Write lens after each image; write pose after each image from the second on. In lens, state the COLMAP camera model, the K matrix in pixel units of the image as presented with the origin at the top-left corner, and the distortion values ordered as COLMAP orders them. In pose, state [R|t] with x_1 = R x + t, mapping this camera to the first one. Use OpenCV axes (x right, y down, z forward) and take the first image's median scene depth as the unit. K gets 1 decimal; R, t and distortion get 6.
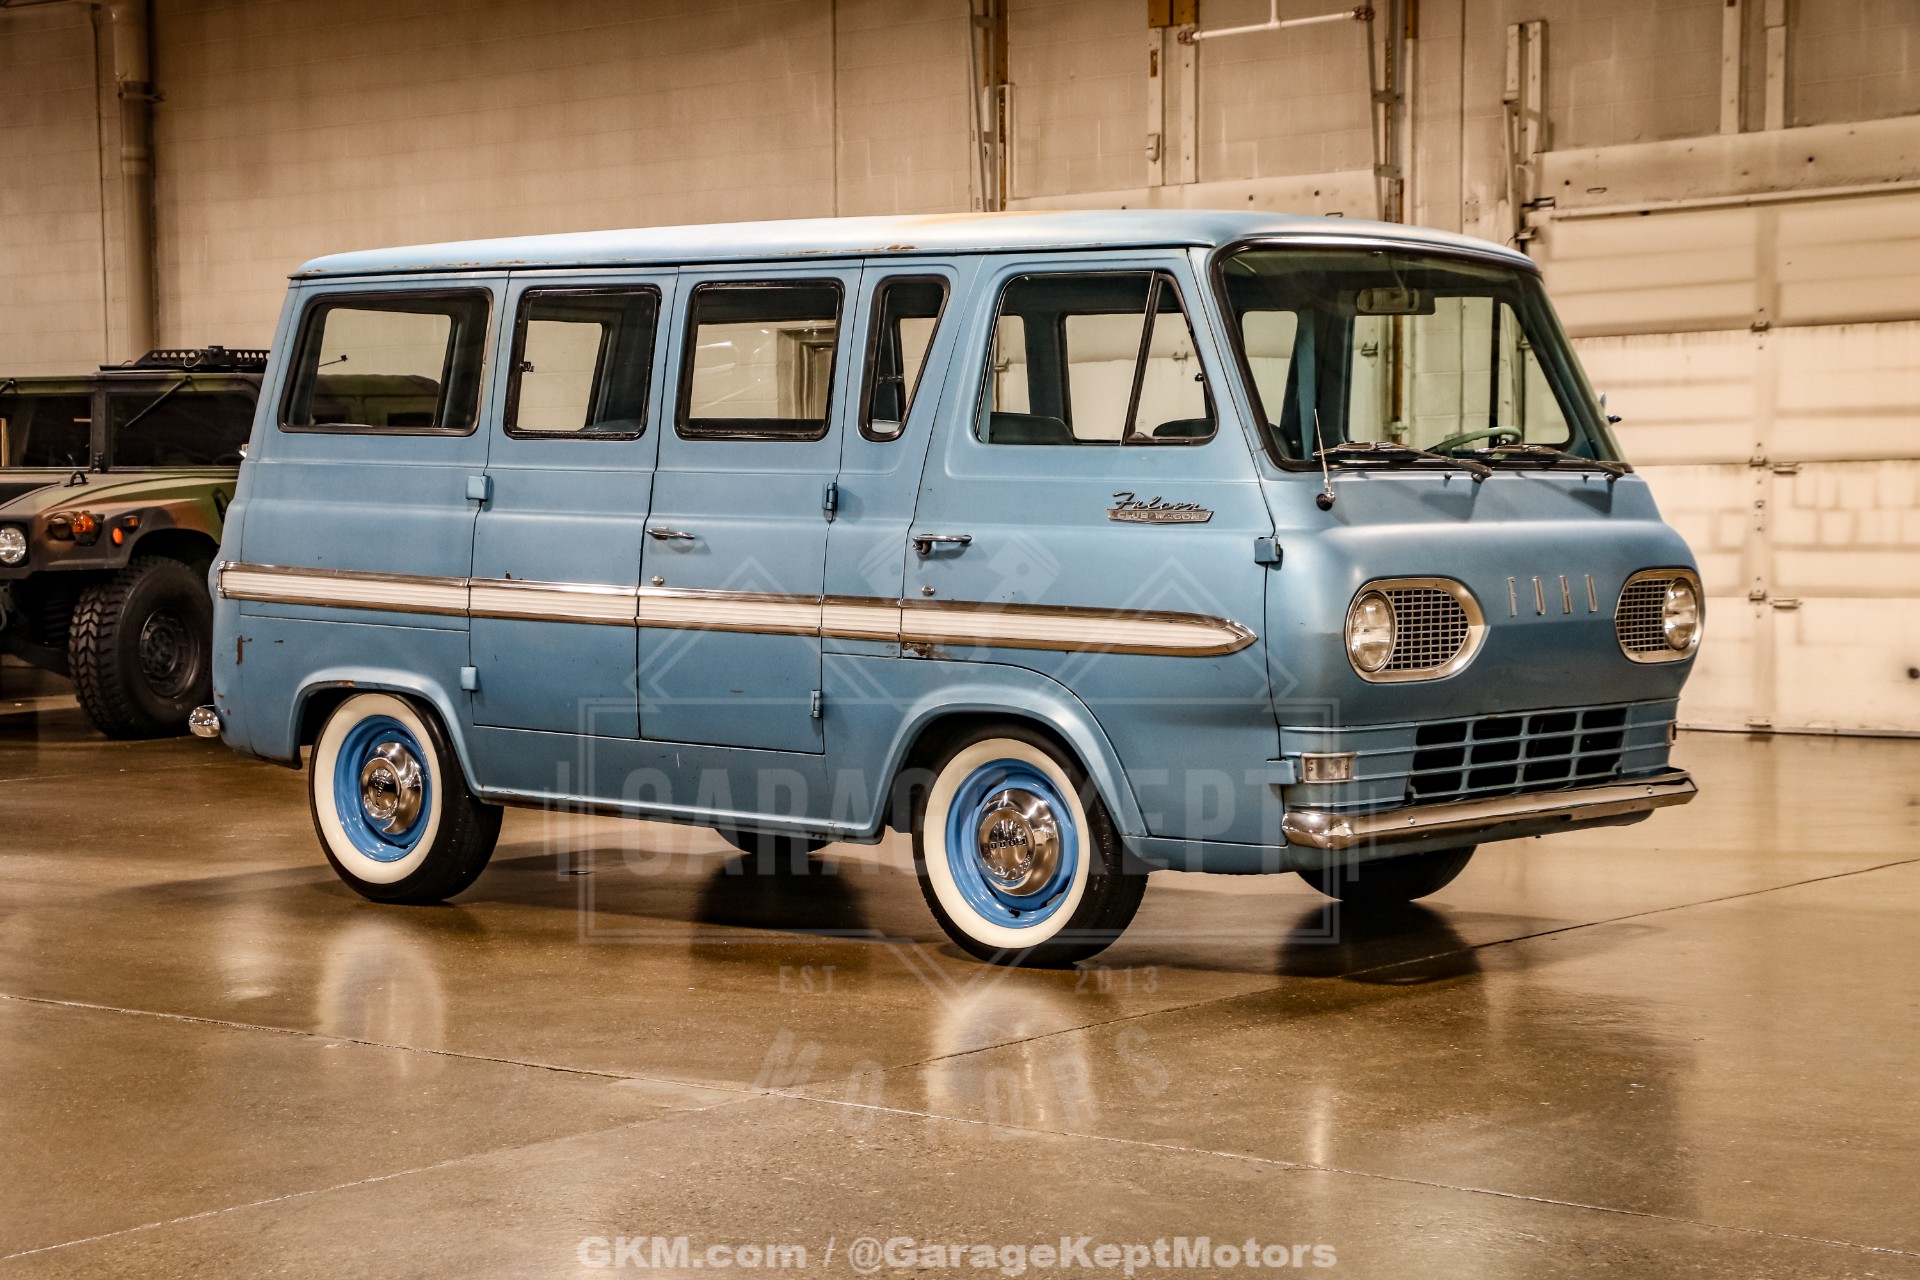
lens RADIAL K [[3444.8, 0, 956.3], [0, 3444.8, 697.3], [0, 0, 1]] dist [0.170870, 0.745939]
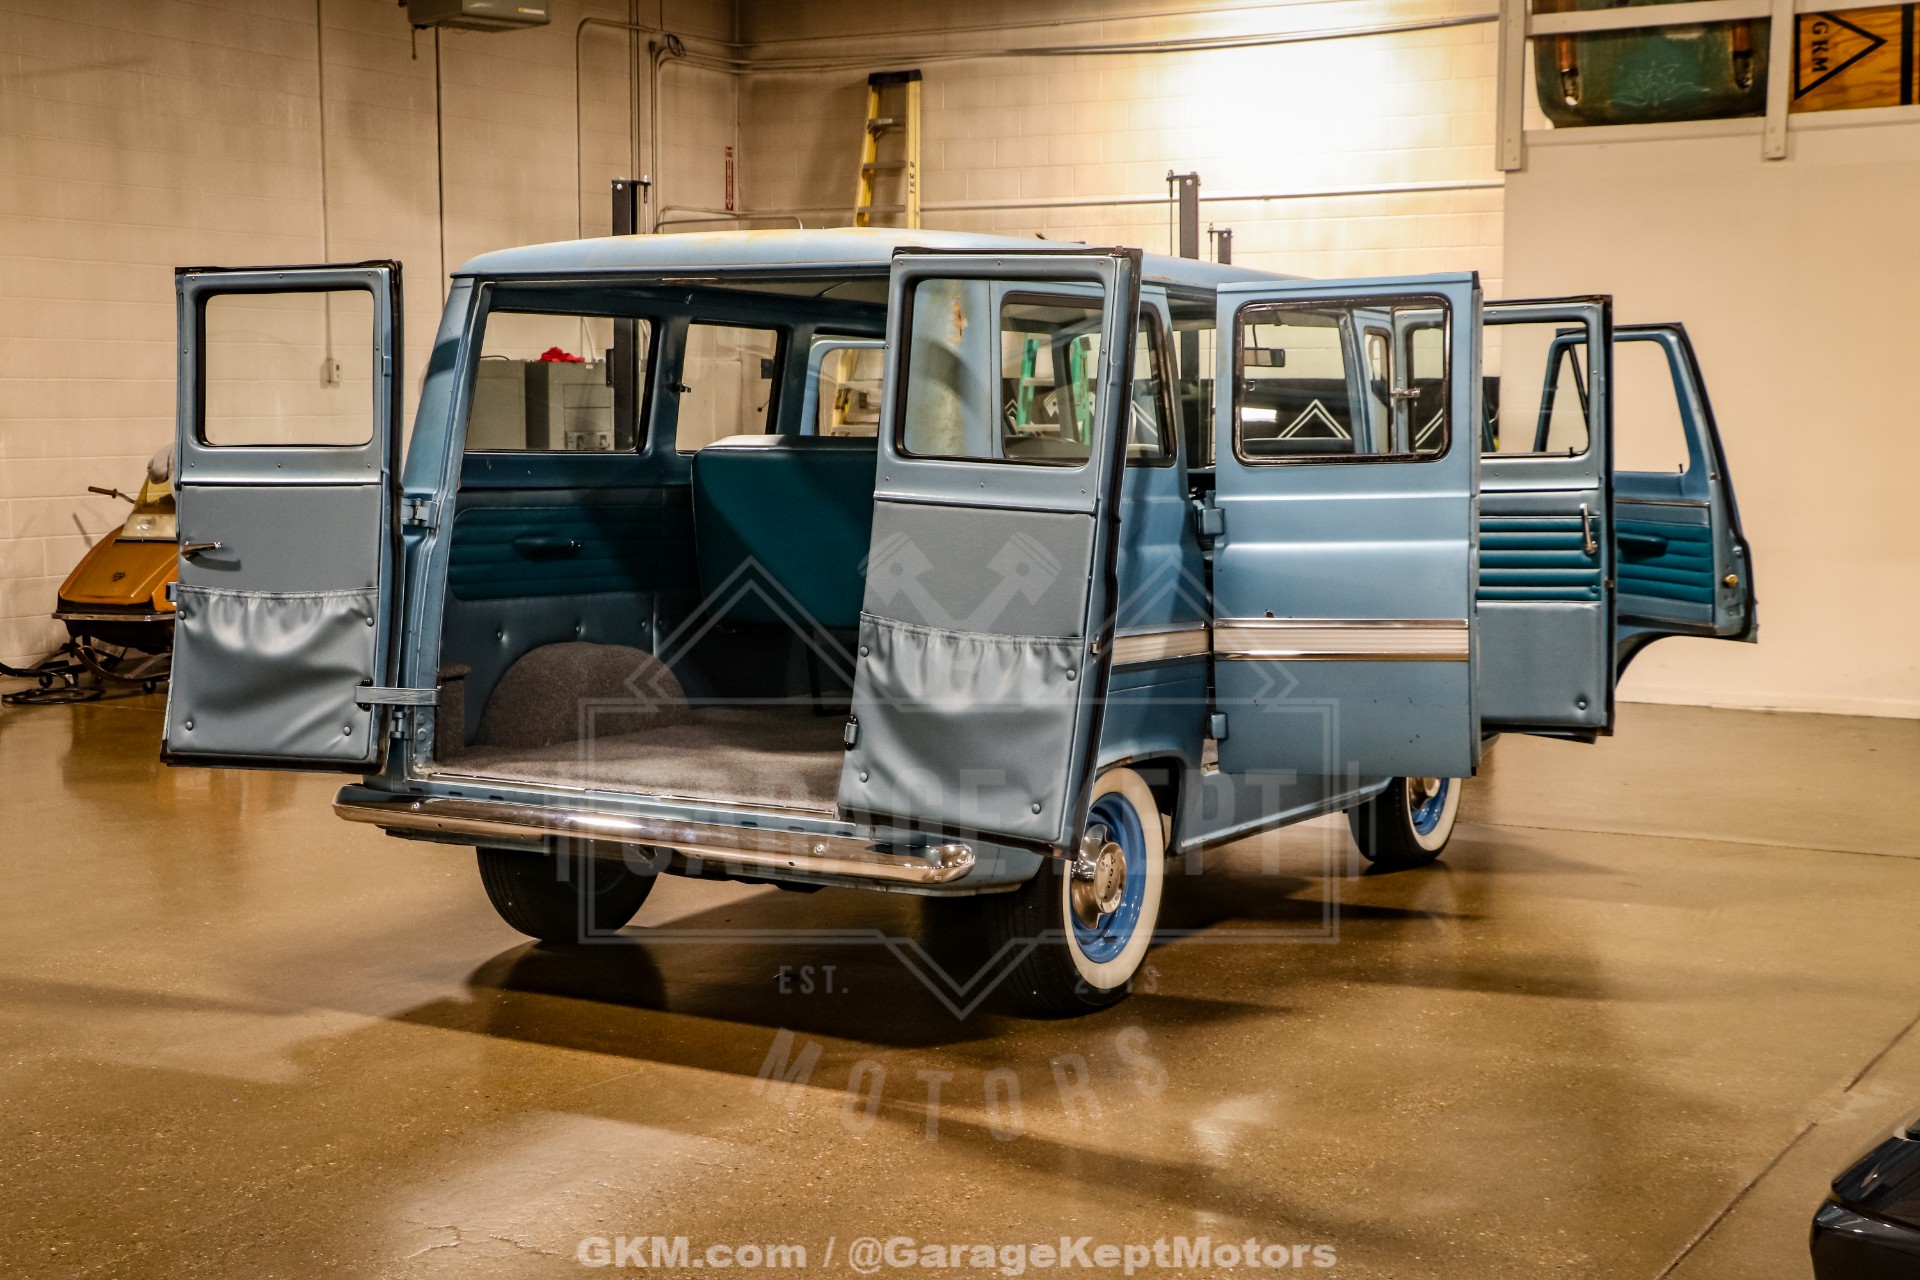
lens RADIAL K [[2590.0, 0, 940.9], [0, 2590.0, 695.3], [0, 0, 1]] dist [0.053482, 0.359370]
pose [[-0.163415, -0.109105, 0.980506, -0.766083], [0.059150, 0.990994, 0.120130, -0.095872], [-0.984783, 0.077628, -0.155490, 1.113139]]
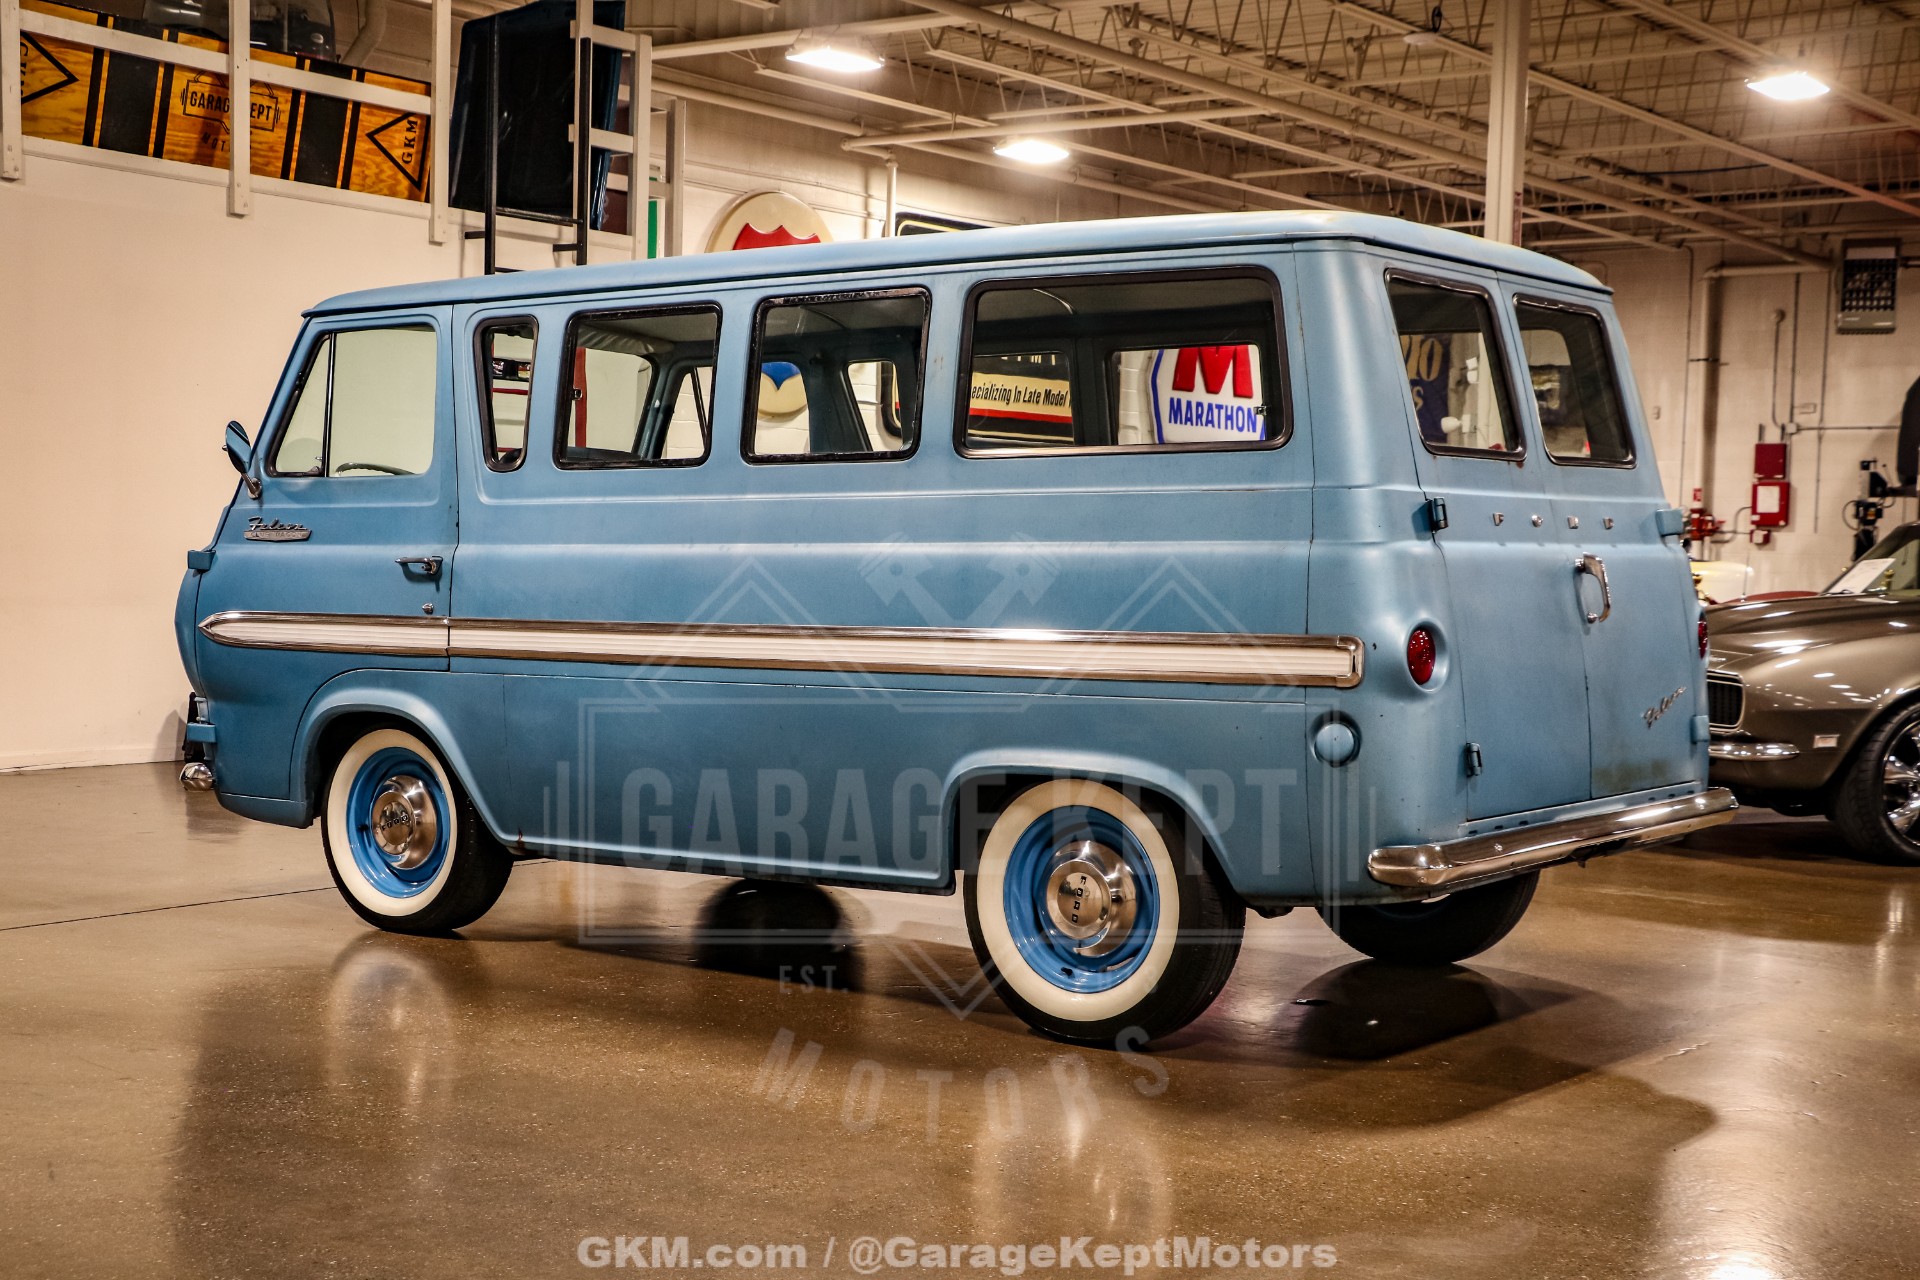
lens RADIAL K [[2590.0, 0, 940.9], [0, 2590.0, 695.3], [0, 0, 1]] dist [0.053482, 0.359370]
pose [[-0.998417, -0.011121, -0.055138, 0.011822], [-0.017816, 0.992312, 0.122469, -0.098506], [0.053352, 0.123258, -0.990939, 1.672700]]
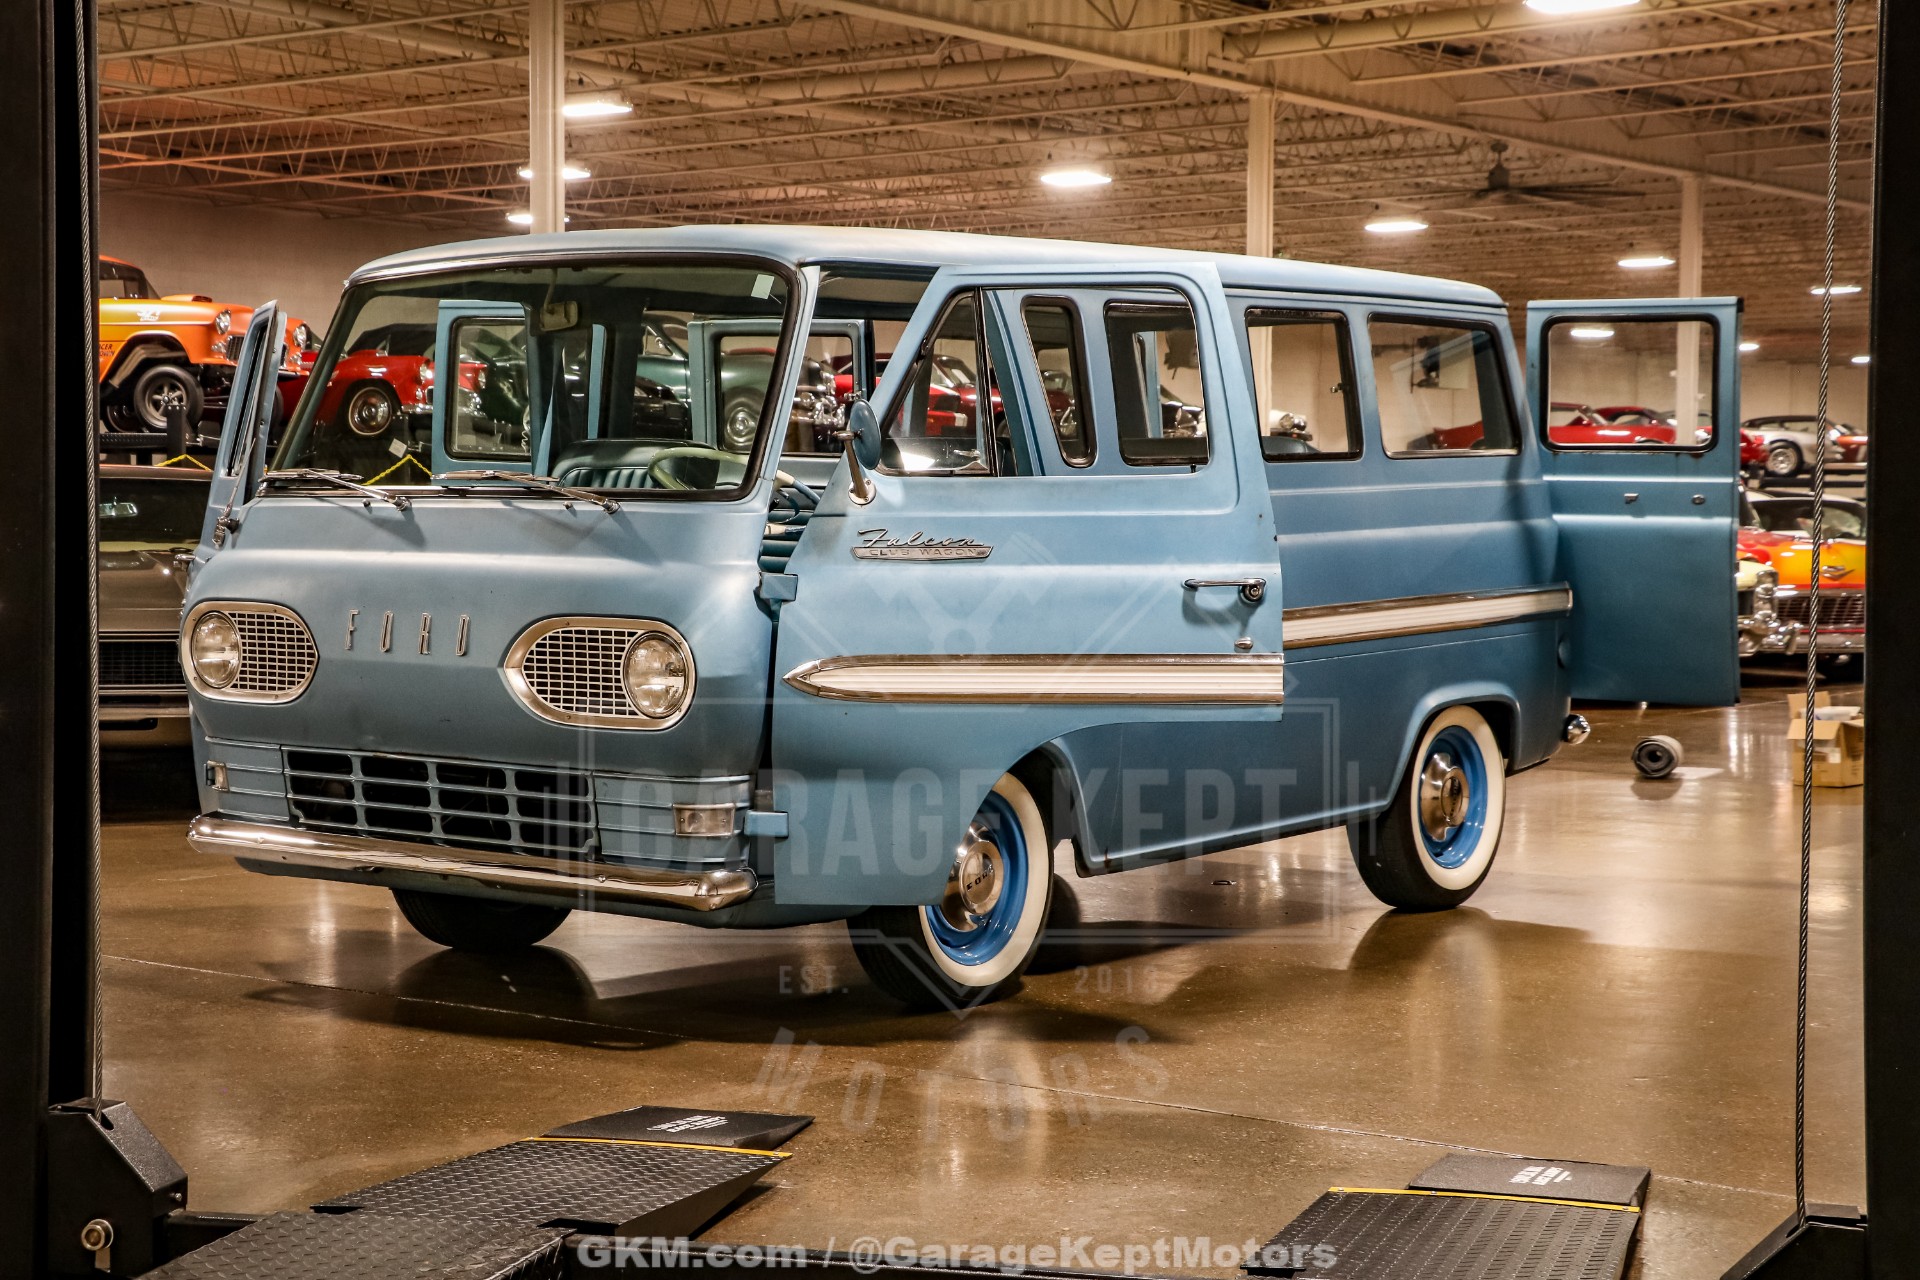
lens RADIAL K [[3052.6, 0, 959.4], [0, 3052.6, 677.0], [0, 0, 1]] dist [0.101147, 0.559812]
pose [[0.041110, 0.067145, -0.996896, 0.828674], [-0.064213, 0.995854, 0.064427, -0.066534], [0.997089, 0.061365, 0.045251, 0.923558]]
